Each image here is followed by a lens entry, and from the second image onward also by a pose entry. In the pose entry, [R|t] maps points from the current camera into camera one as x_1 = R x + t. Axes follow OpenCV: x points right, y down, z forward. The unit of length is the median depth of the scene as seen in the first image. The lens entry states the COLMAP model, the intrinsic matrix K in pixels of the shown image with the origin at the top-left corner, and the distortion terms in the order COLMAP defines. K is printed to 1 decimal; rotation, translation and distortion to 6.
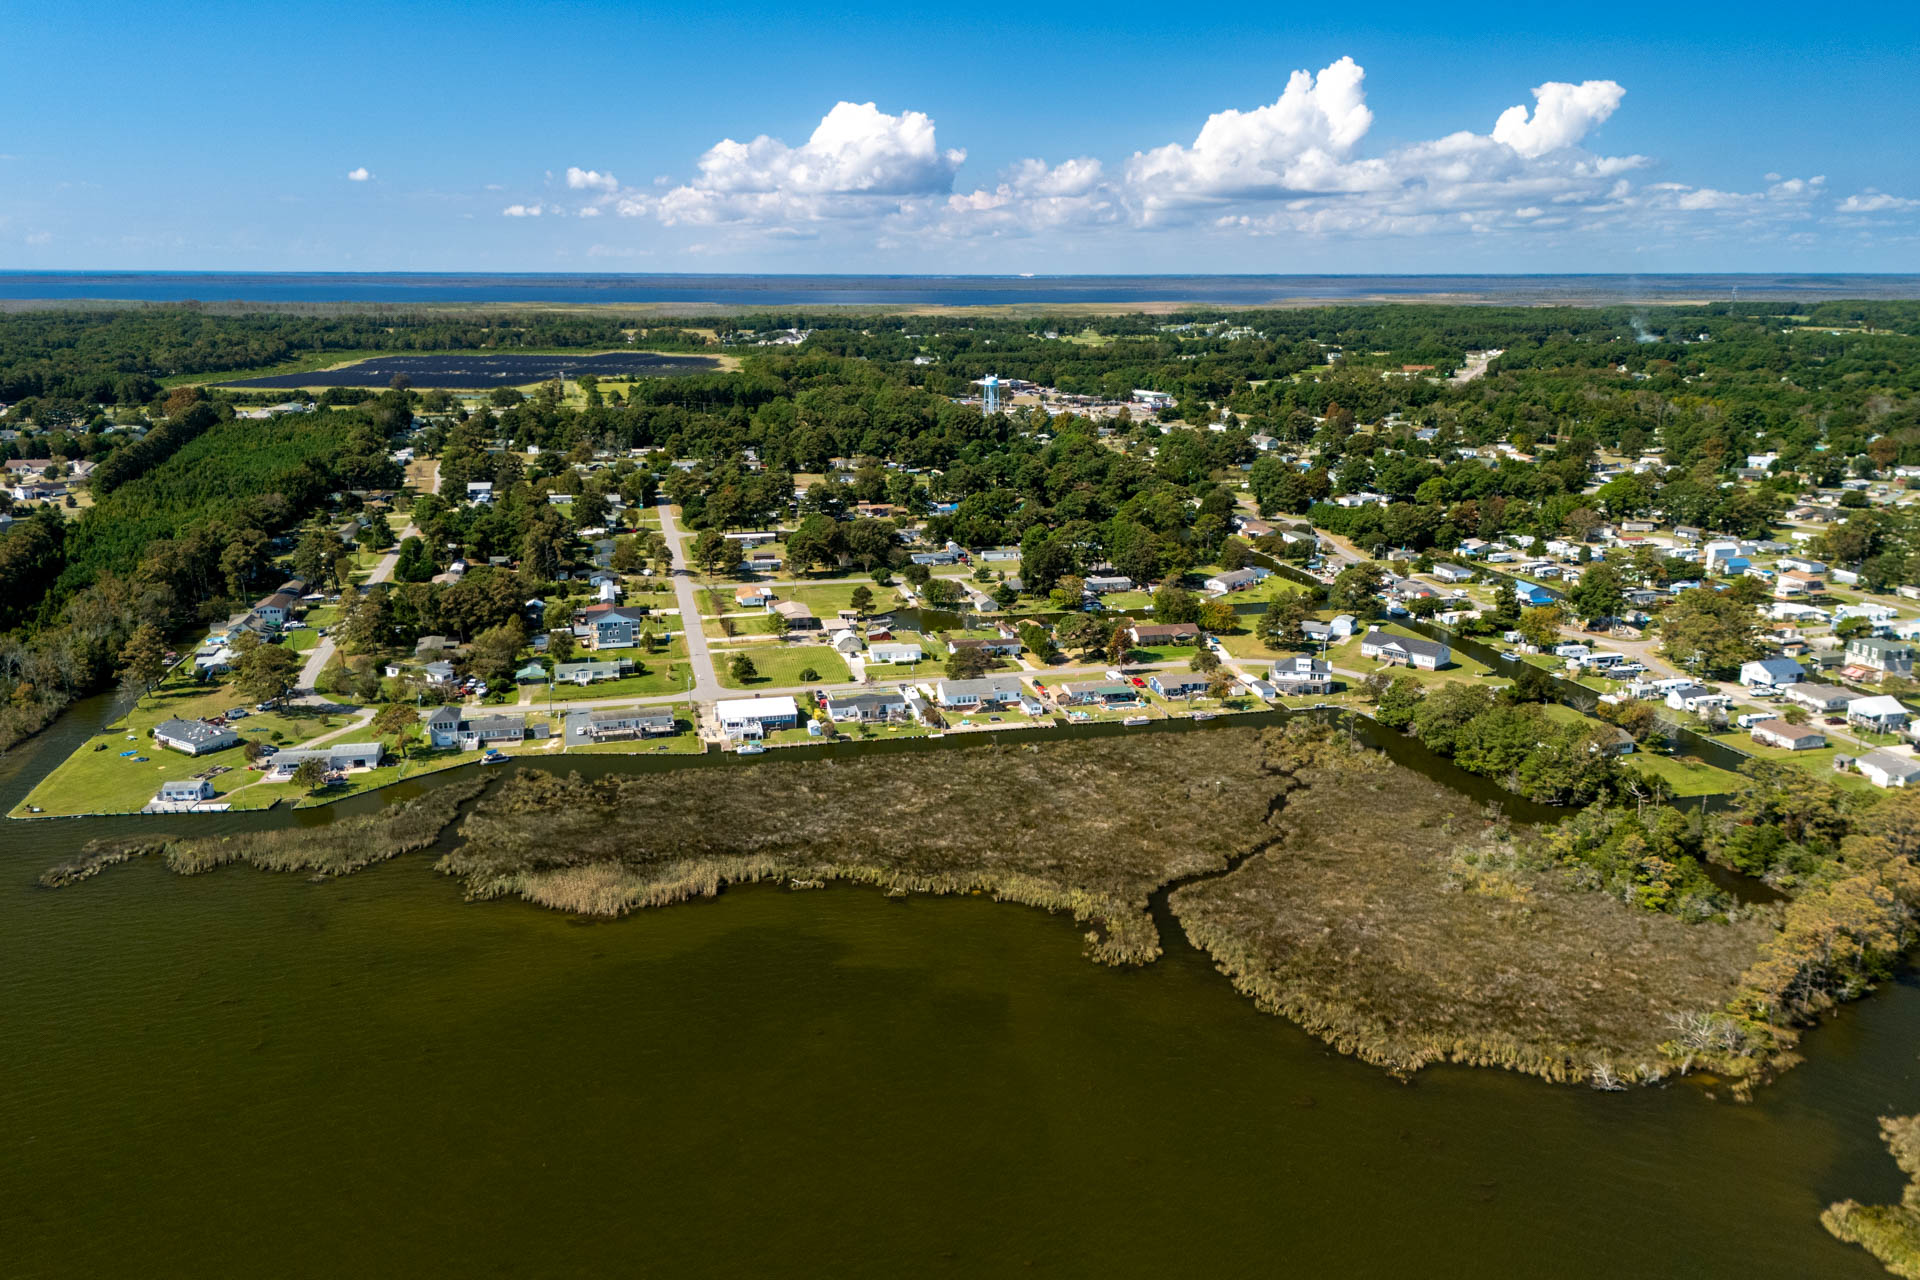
lens RADIAL K [[1415.5, 0, 950.0], [0, 1415.5, 643.8], [0, 0, 1]] dist [0.080763, -0.073646]
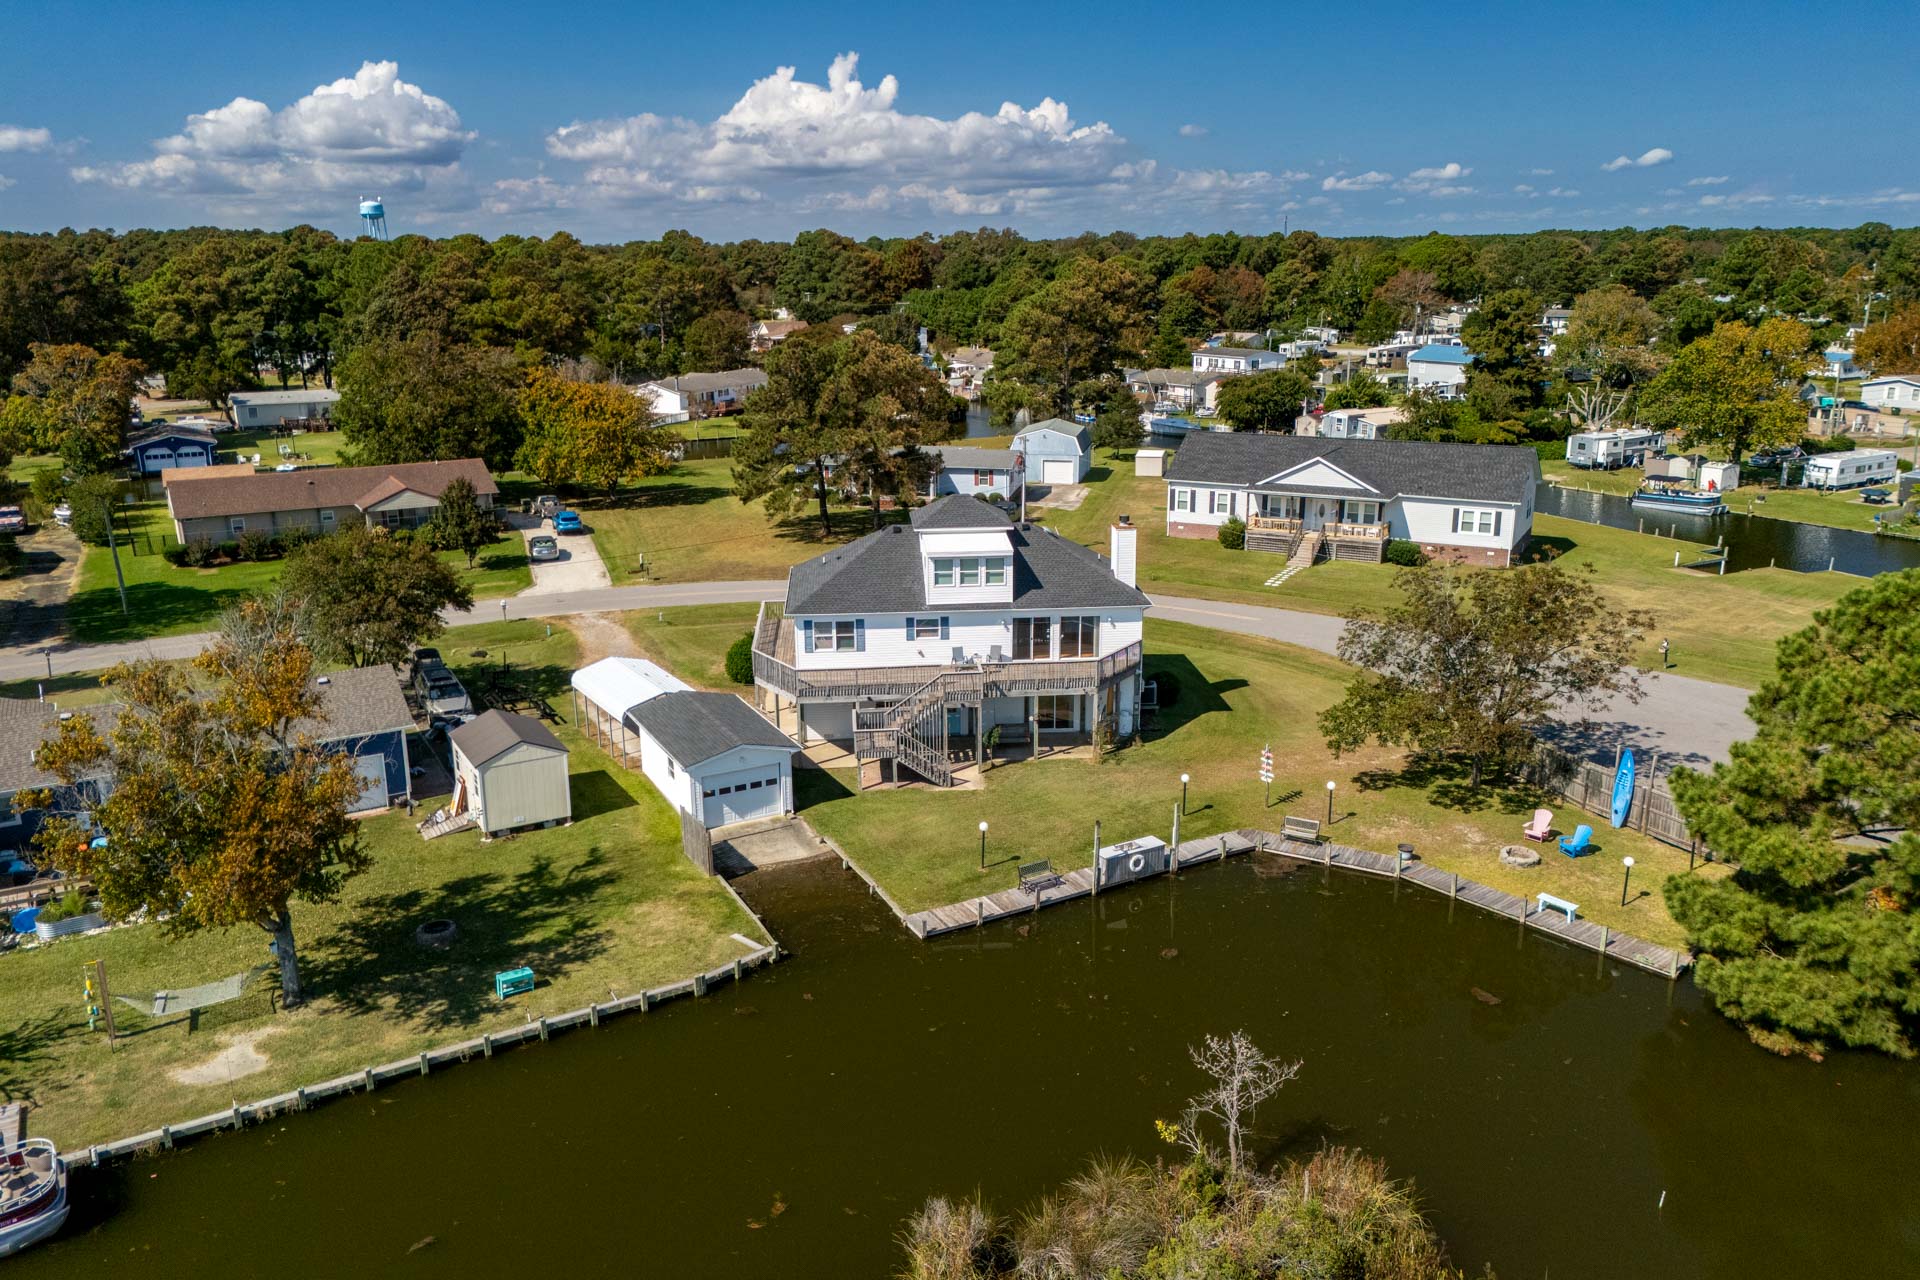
lens RADIAL K [[1415.5, 0, 950.0], [0, 1415.5, 643.8], [0, 0, 1]] dist [0.080763, -0.073646]
pose [[0.957186, -0.087841, 0.275824, 0.174527], [0.084755, 0.996134, 0.023111, 0.016759], [-0.276788, 0.001256, 0.960930, 0.729998]]
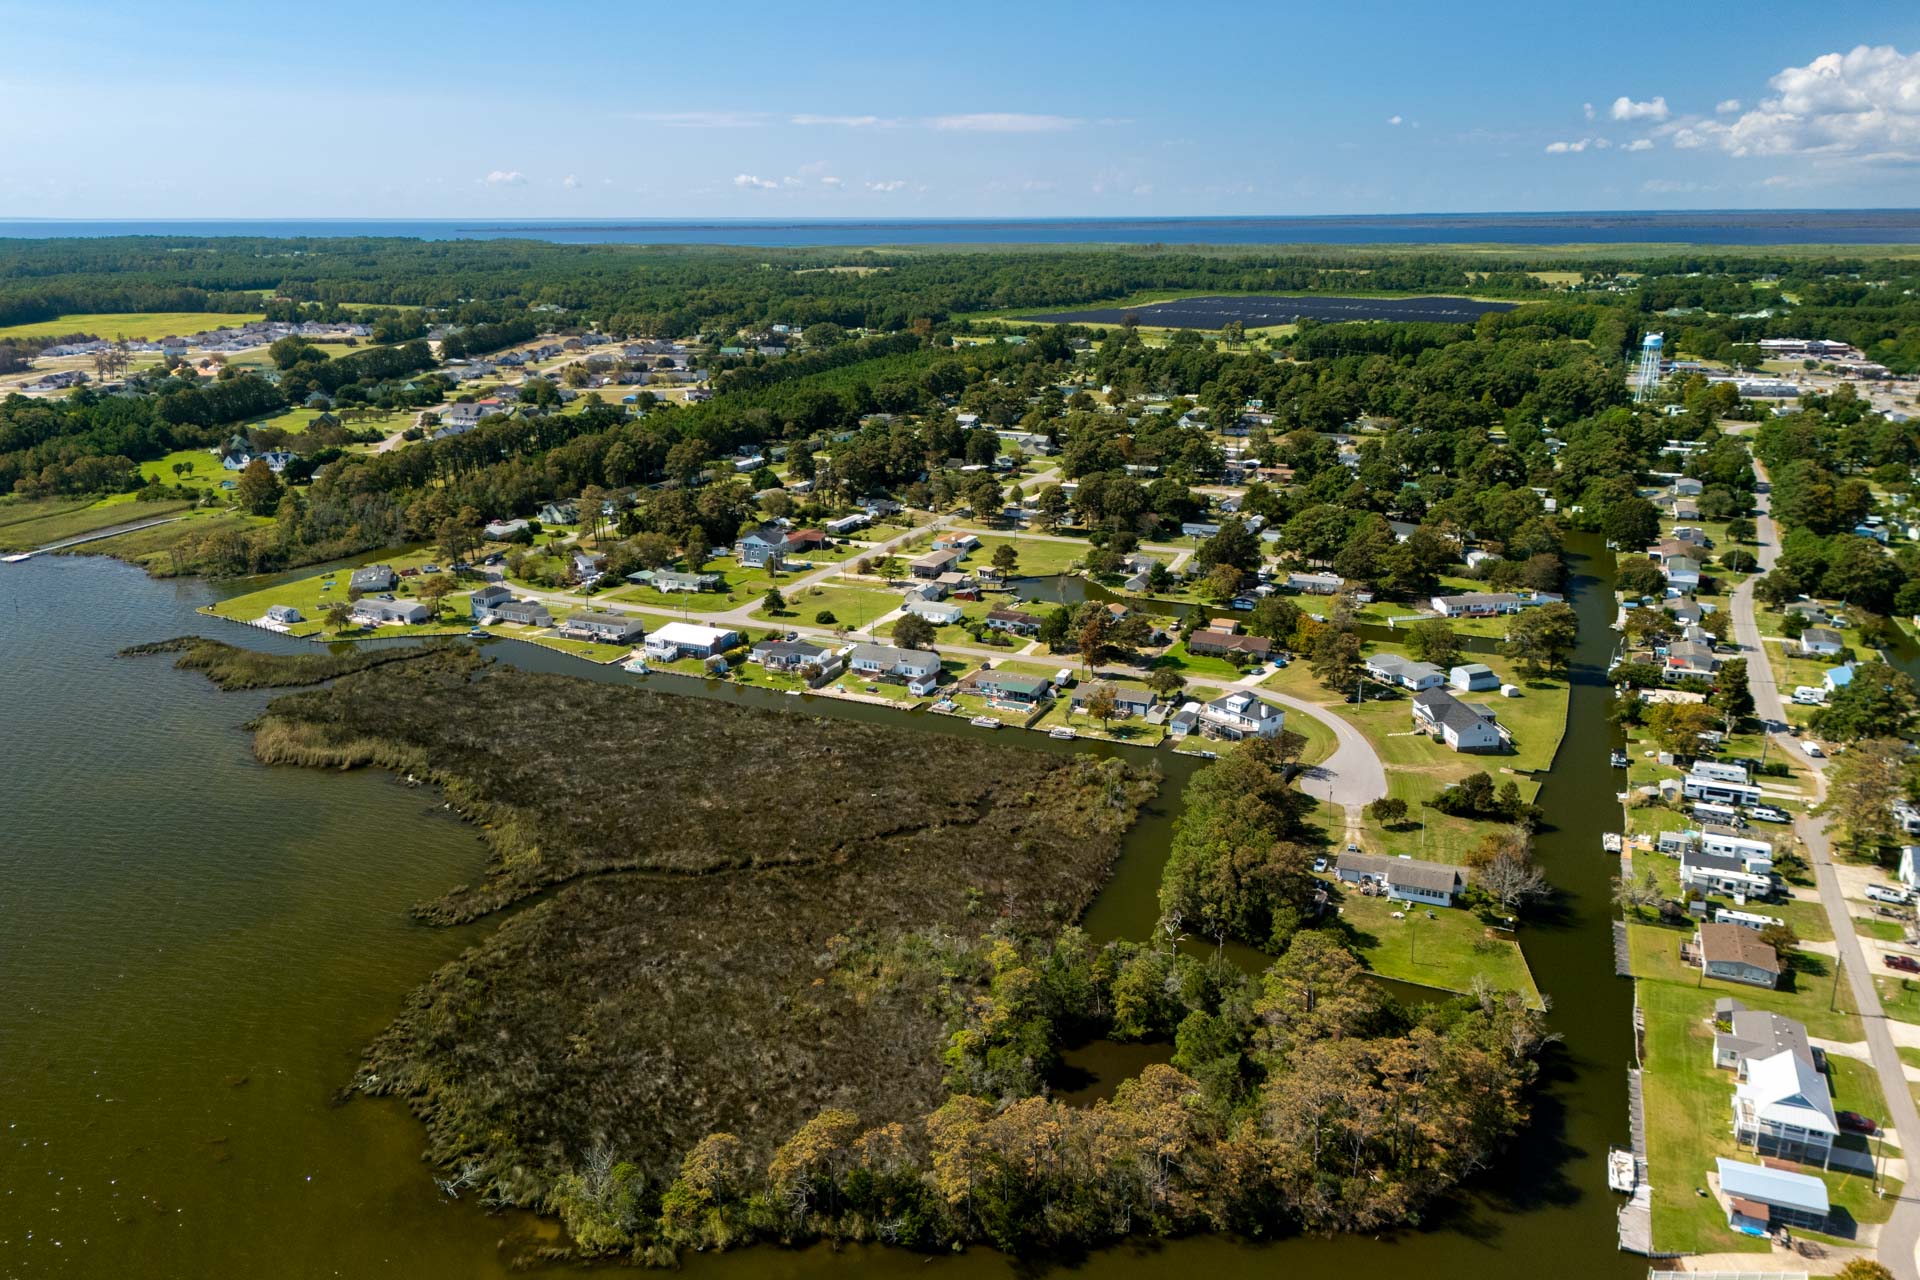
lens RADIAL K [[1437.2, 0, 1005.8], [0, 1437.2, 642.2], [0, 0, 1]] dist [0.002298, -0.005726]
pose [[0.772030, 0.172784, -0.611650, 0.545496], [-0.150126, 0.984682, 0.088671, -0.061420], [0.617602, 0.023368, 0.786143, 0.239910]]
